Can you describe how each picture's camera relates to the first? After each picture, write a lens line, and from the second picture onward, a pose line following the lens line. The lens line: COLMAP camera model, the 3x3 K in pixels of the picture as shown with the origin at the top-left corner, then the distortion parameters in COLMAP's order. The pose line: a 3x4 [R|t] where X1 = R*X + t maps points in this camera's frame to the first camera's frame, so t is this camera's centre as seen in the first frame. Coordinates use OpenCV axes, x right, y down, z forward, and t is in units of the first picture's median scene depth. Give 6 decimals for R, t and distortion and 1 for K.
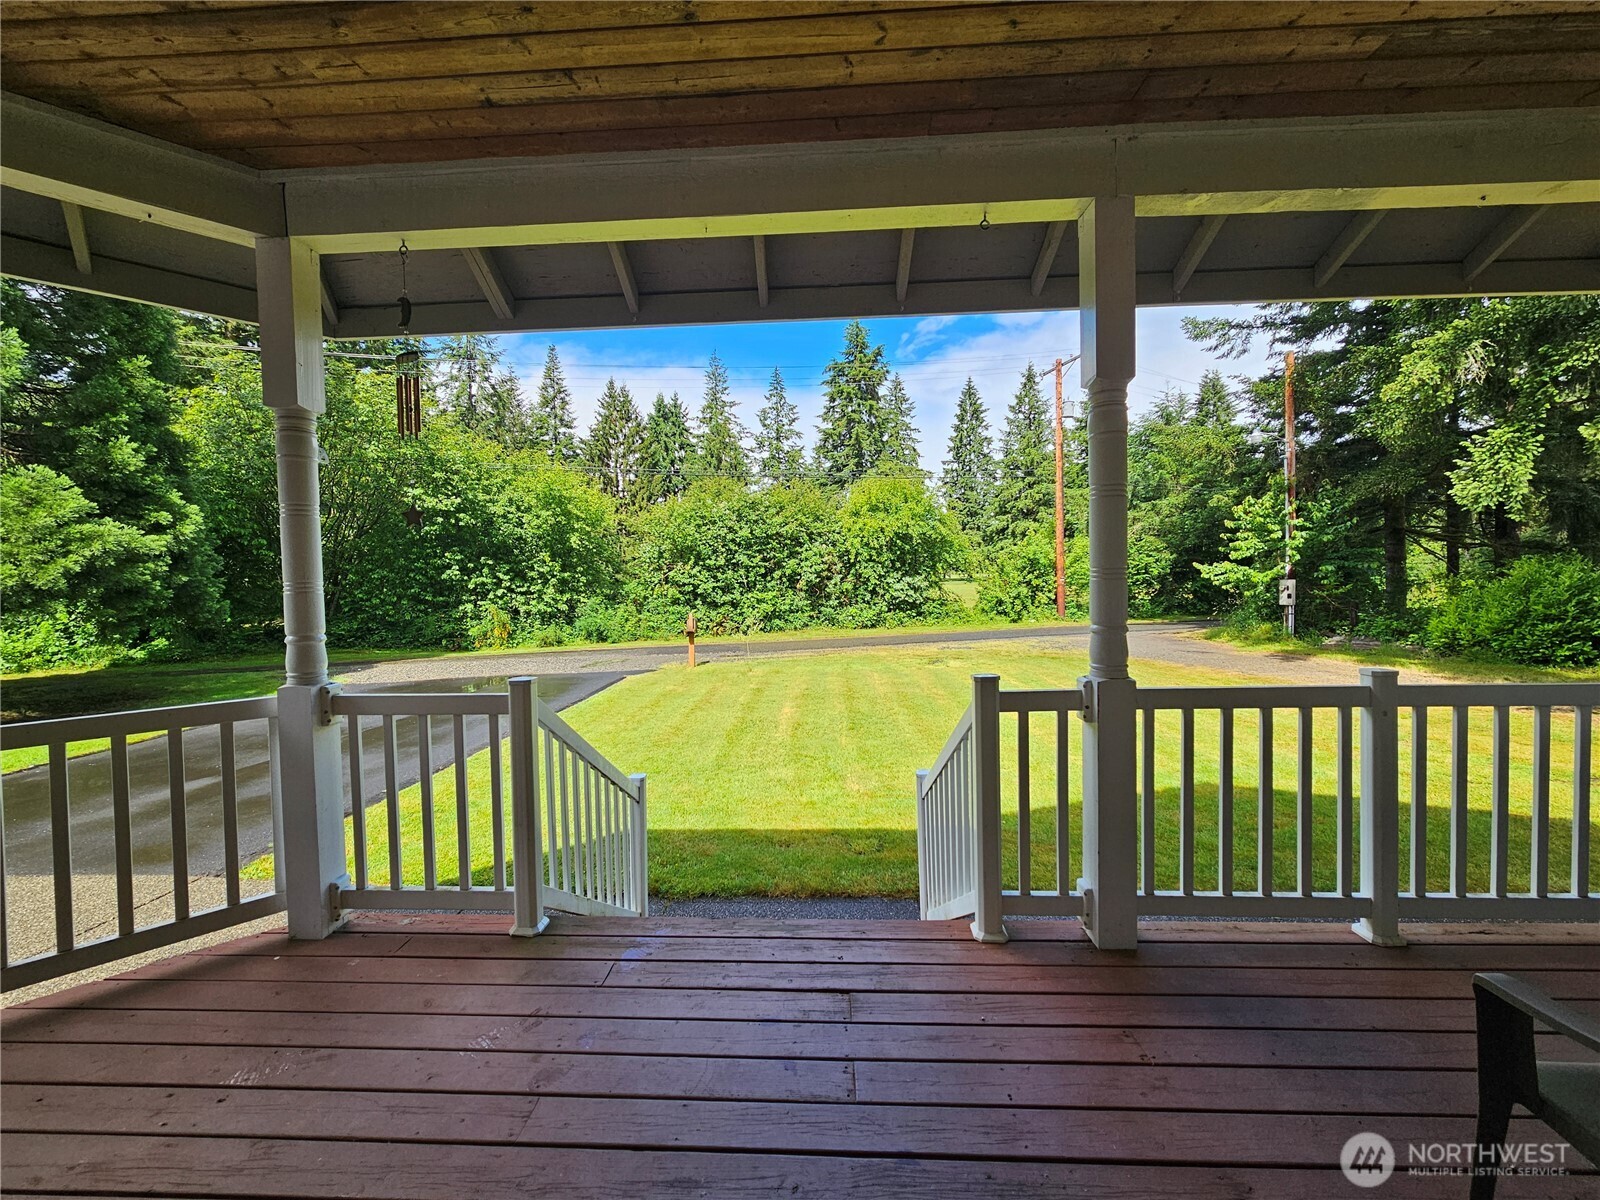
lens RADIAL K [[653.9, 0, 794.6], [0, 653.9, 591.5], [0, 0, 1]] dist [-0.001811, -0.000453]
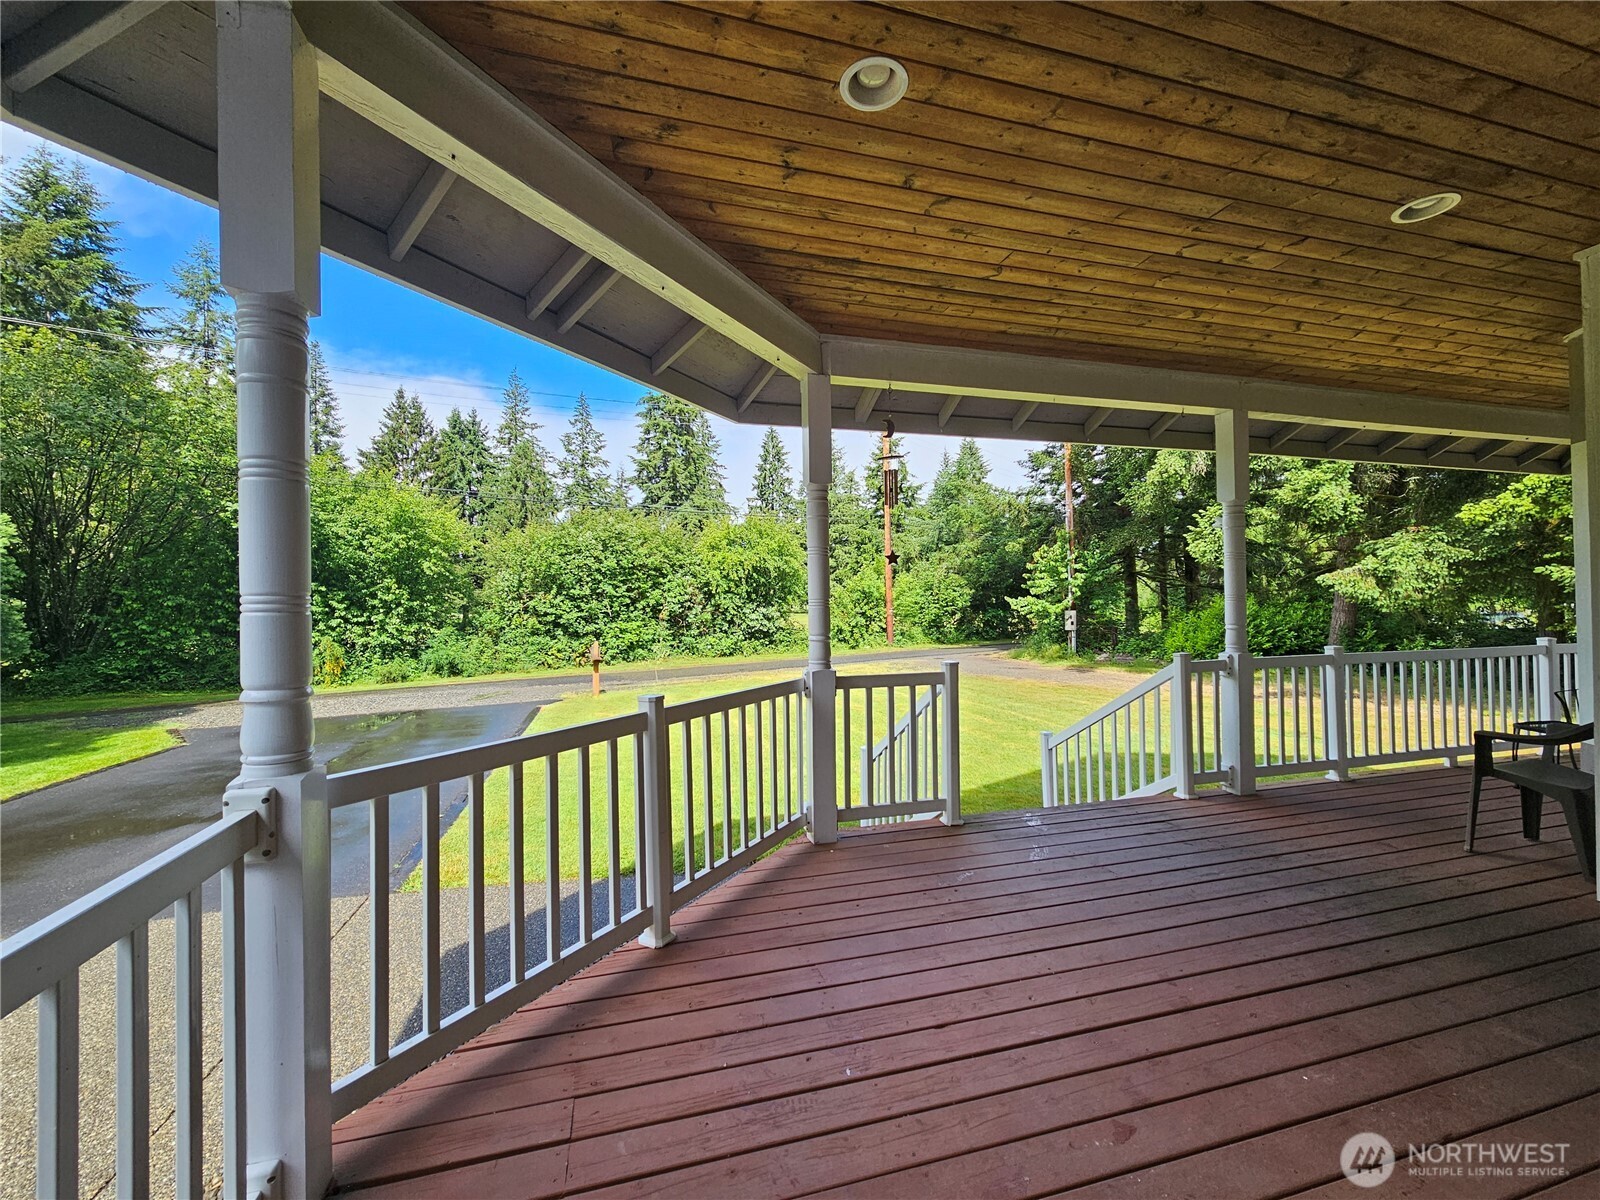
lens RADIAL K [[653.9, 0, 794.6], [0, 653.9, 591.5], [0, 0, 1]] dist [-0.001811, -0.000453]
pose [[0.949424, 0.011978, 0.313768, -0.120845], [0.003391, 0.998823, -0.048390, 0.003561], [-0.313978, 0.047007, 0.948266, -0.037574]]
